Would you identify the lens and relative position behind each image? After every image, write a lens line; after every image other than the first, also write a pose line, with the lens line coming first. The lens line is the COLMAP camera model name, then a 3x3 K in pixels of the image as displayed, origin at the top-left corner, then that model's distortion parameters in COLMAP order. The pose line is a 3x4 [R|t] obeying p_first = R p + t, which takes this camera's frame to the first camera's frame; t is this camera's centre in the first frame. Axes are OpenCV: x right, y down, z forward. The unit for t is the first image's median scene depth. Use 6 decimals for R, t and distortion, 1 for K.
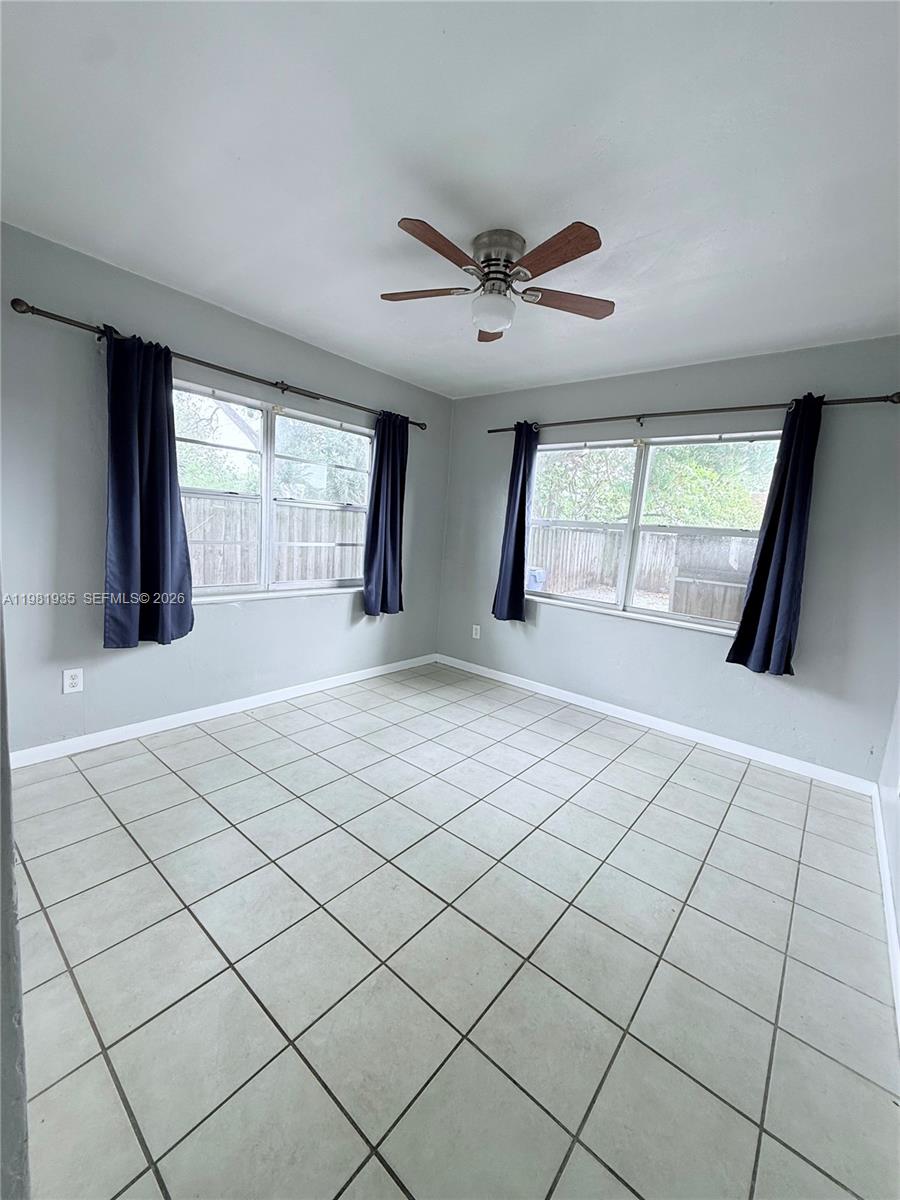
lens RADIAL K [[478.9, 0, 448.3], [0, 478.9, 595.3], [0, 0, 1]] dist [-0.000150, -0.000064]
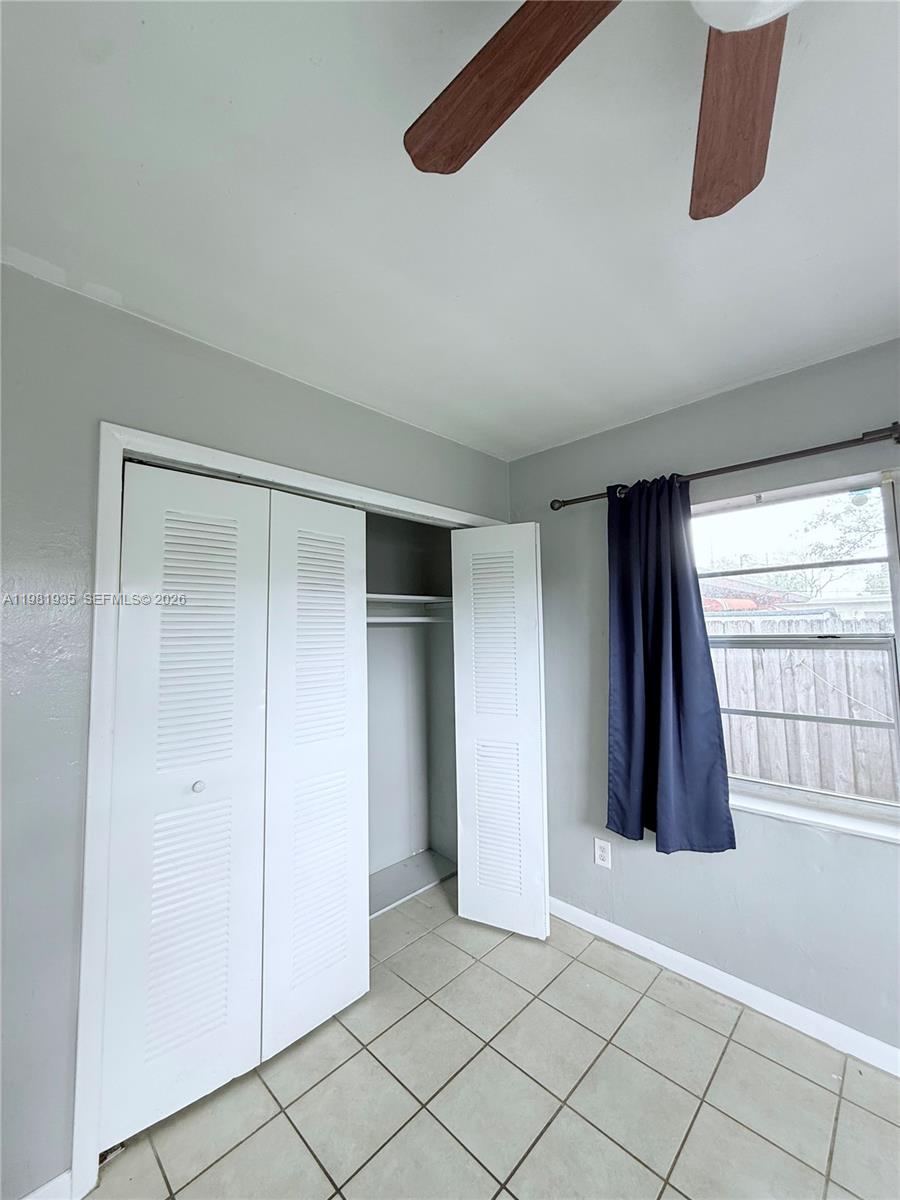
lens RADIAL K [[478.9, 0, 448.3], [0, 478.9, 595.3], [0, 0, 1]] dist [-0.000150, -0.000064]
pose [[-0.080880, -0.139524, -0.986910, 0.234843], [-0.127992, 0.983410, -0.128540, -0.157495], [0.988472, 0.115920, -0.097396, 0.724853]]
